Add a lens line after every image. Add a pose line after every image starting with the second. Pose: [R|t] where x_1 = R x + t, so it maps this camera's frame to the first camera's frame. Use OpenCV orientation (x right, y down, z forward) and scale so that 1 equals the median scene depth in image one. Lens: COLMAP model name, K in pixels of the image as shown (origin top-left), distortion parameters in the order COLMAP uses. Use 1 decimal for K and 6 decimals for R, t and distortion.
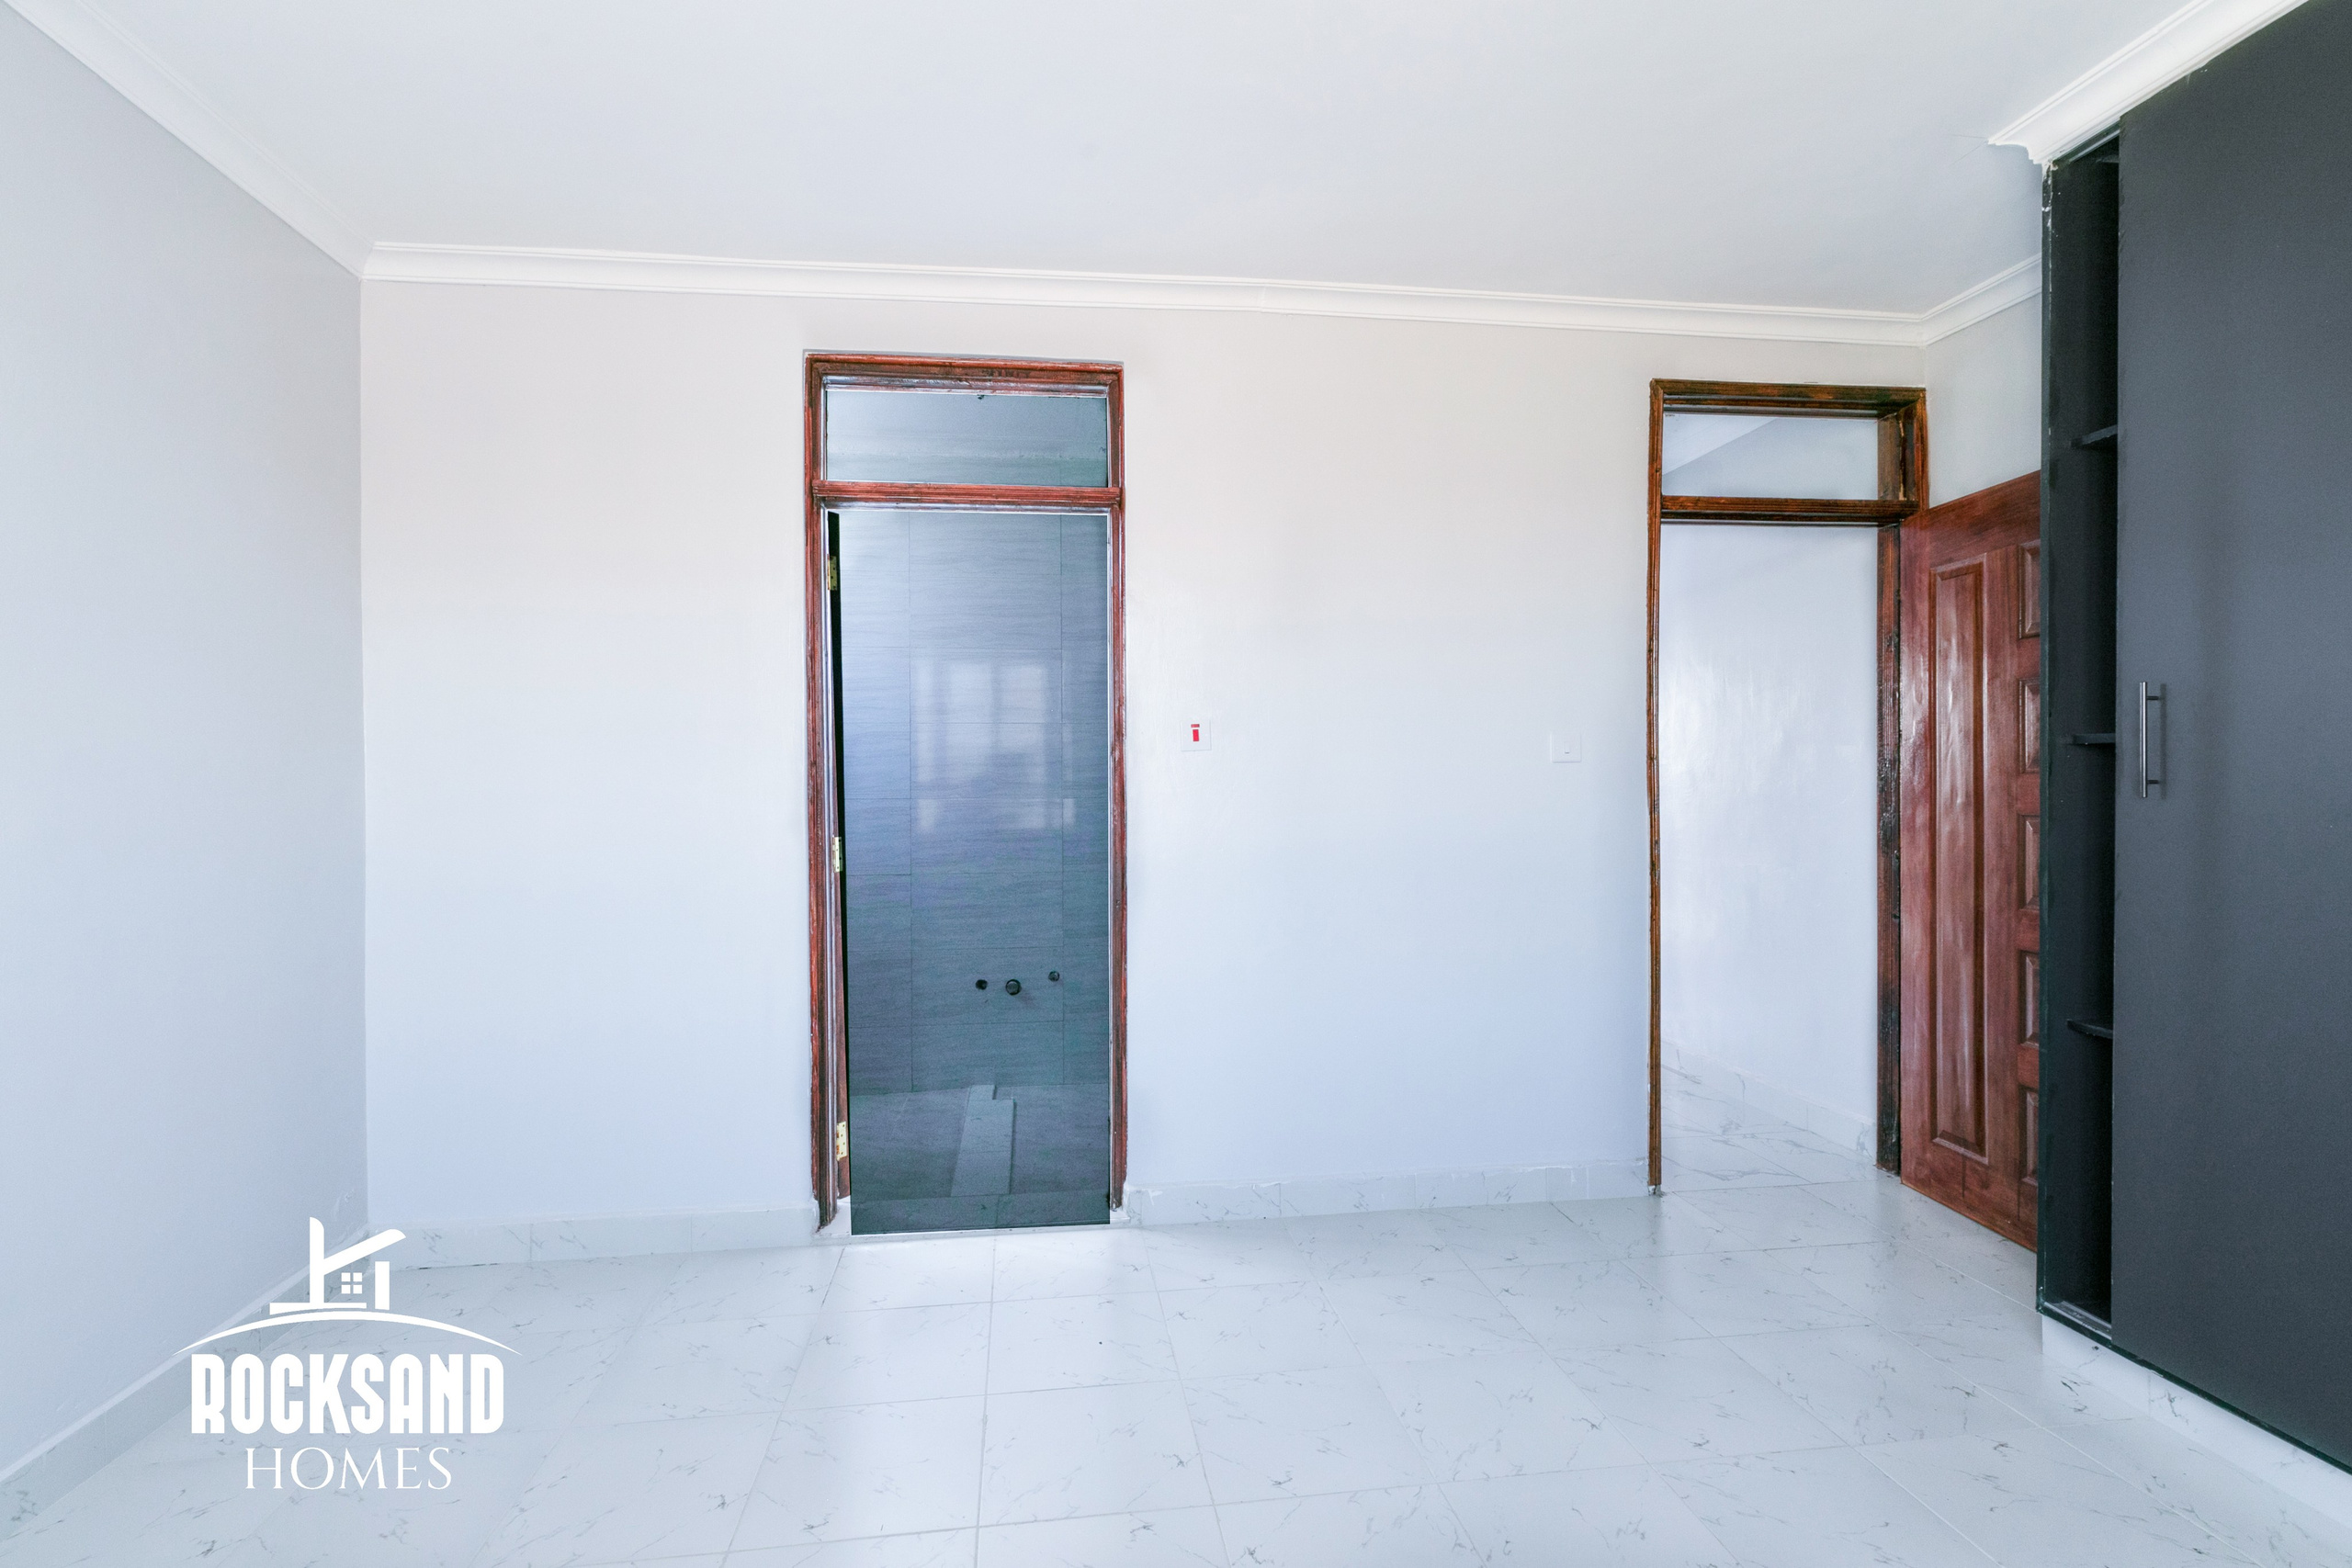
lens RADIAL K [[1103.6, 0, 1148.7], [0, 1103.6, 790.5], [0, 0, 1]] dist [-0.000188, 0.000155]
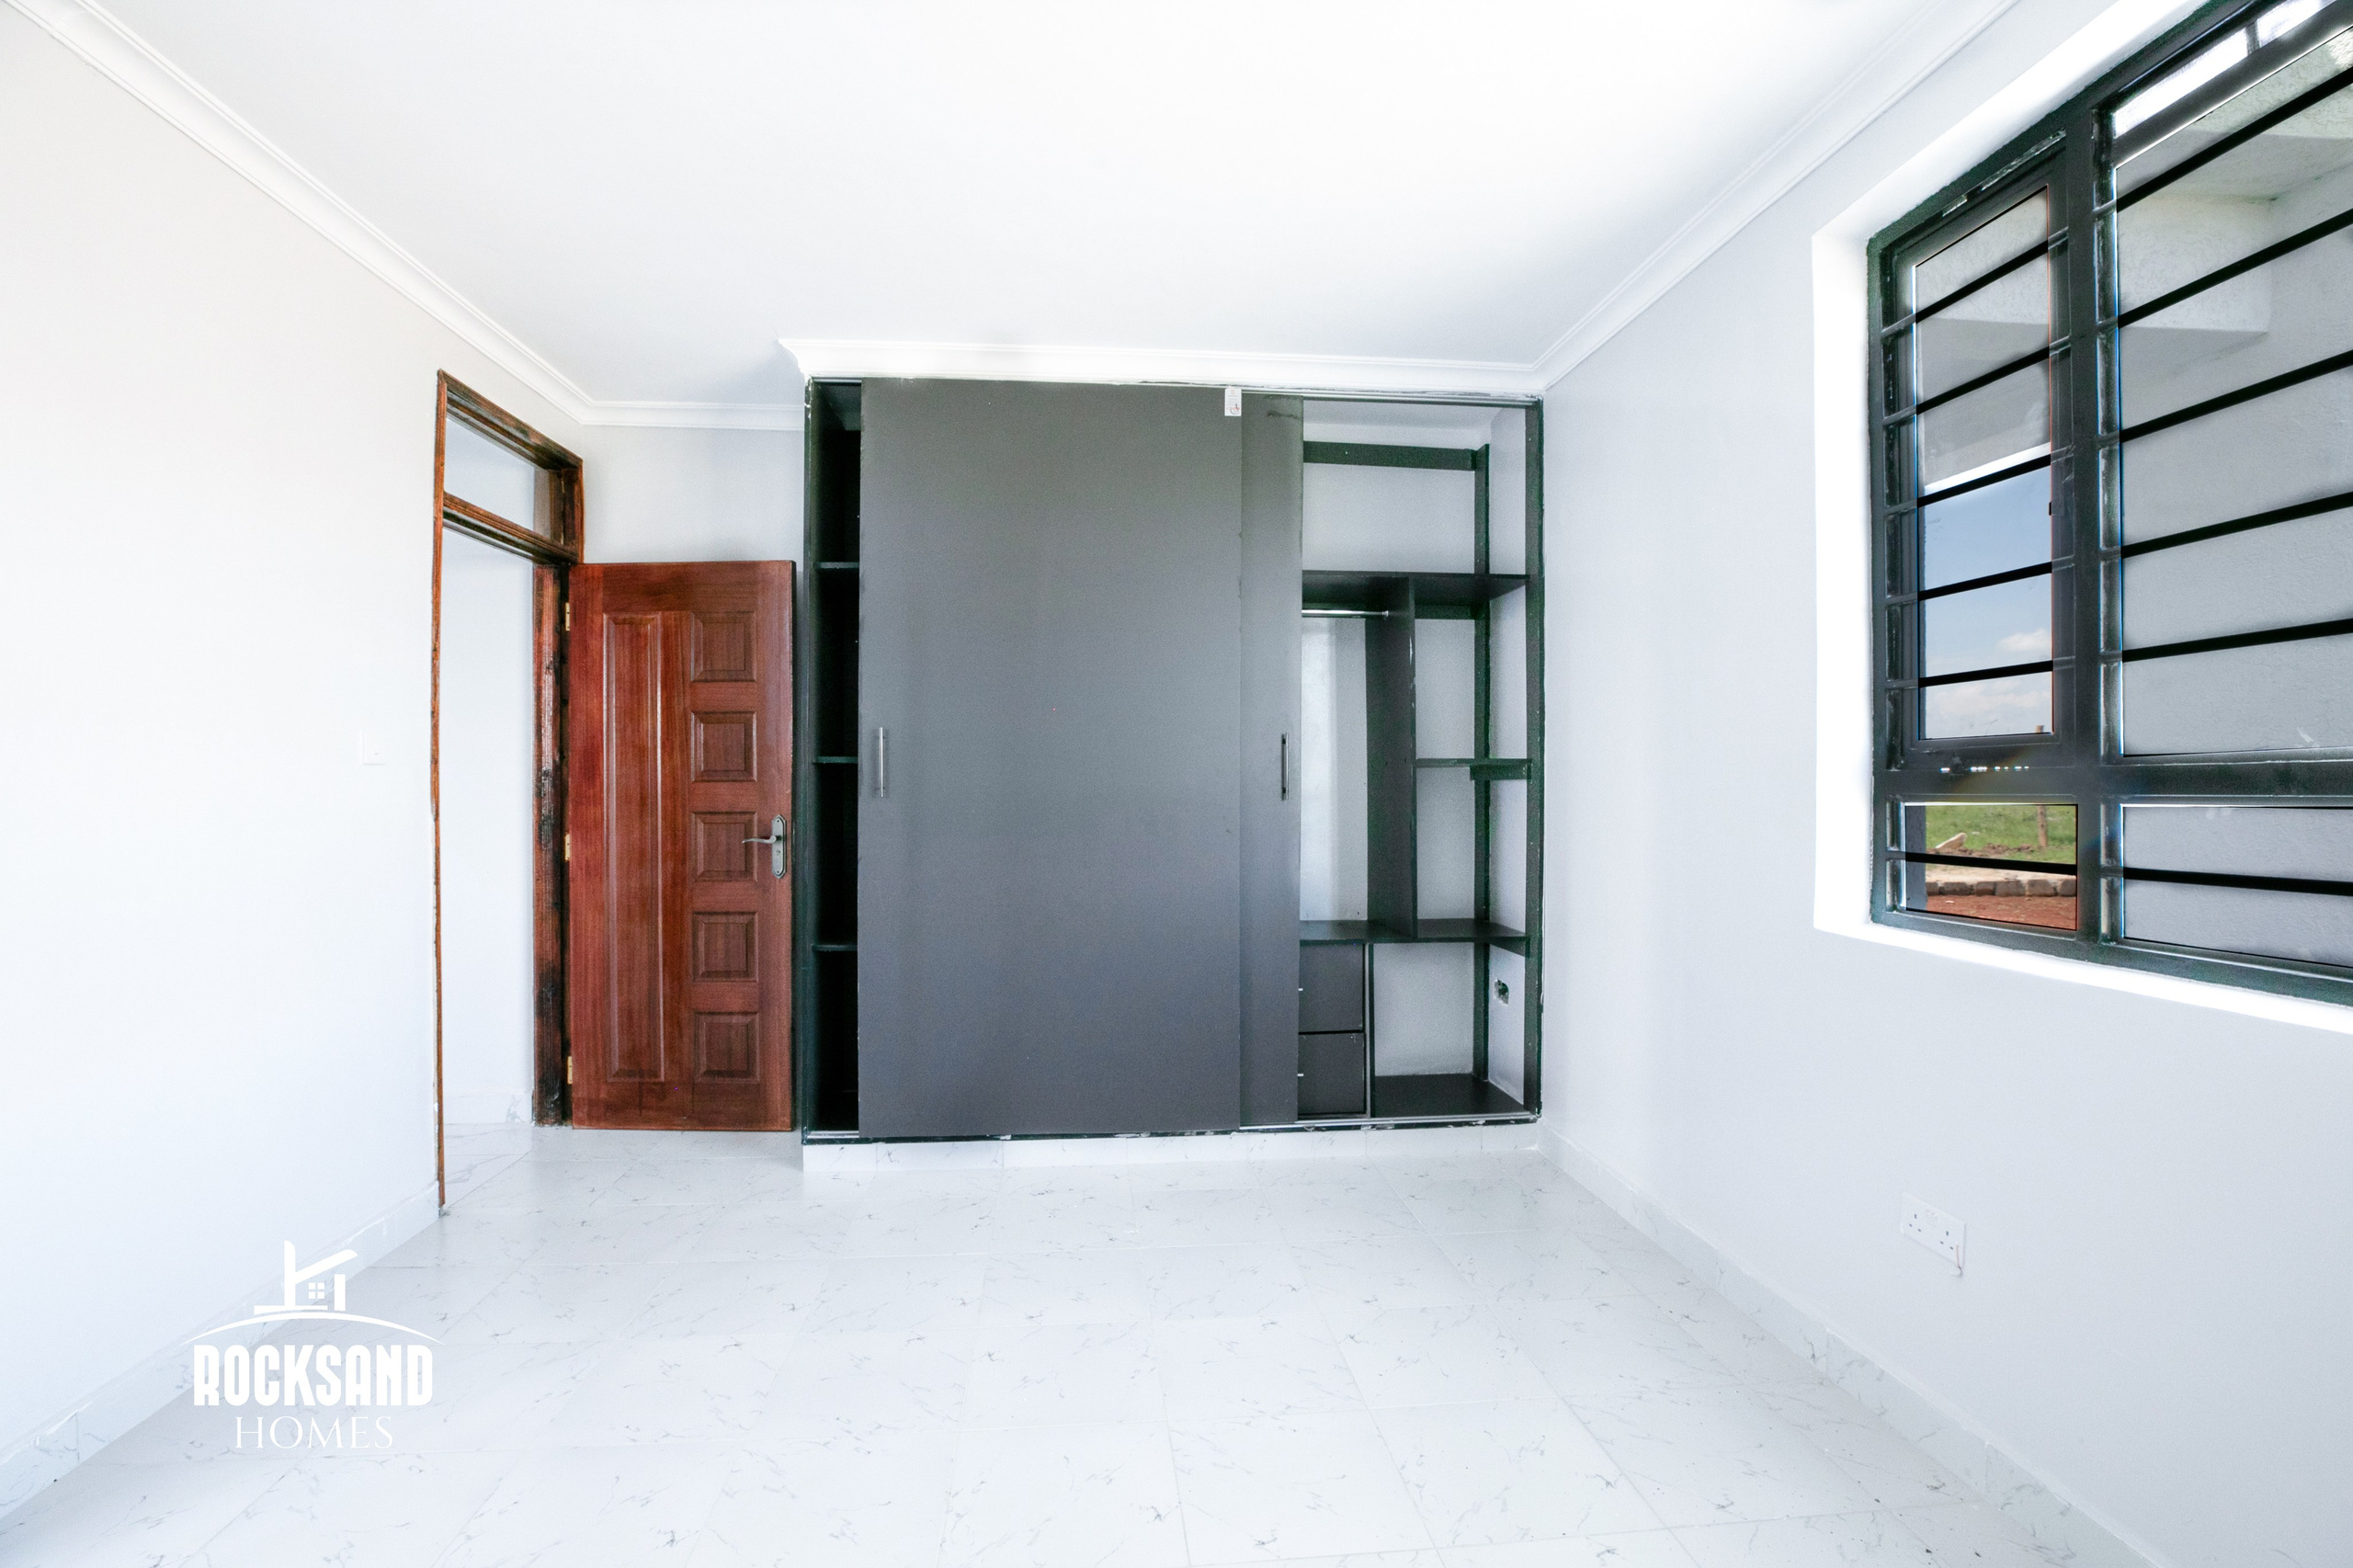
lens RADIAL K [[1104.2, 0, 1149.2], [0, 1104.2, 790.5], [0, 0, 1]] dist [-0.000188, 0.000155]
pose [[0.050883, -0.000736, 0.998704, -0.474457], [0.006181, 0.999981, 0.000422, -0.001554], [-0.998686, 0.006152, 0.050886, 0.332965]]
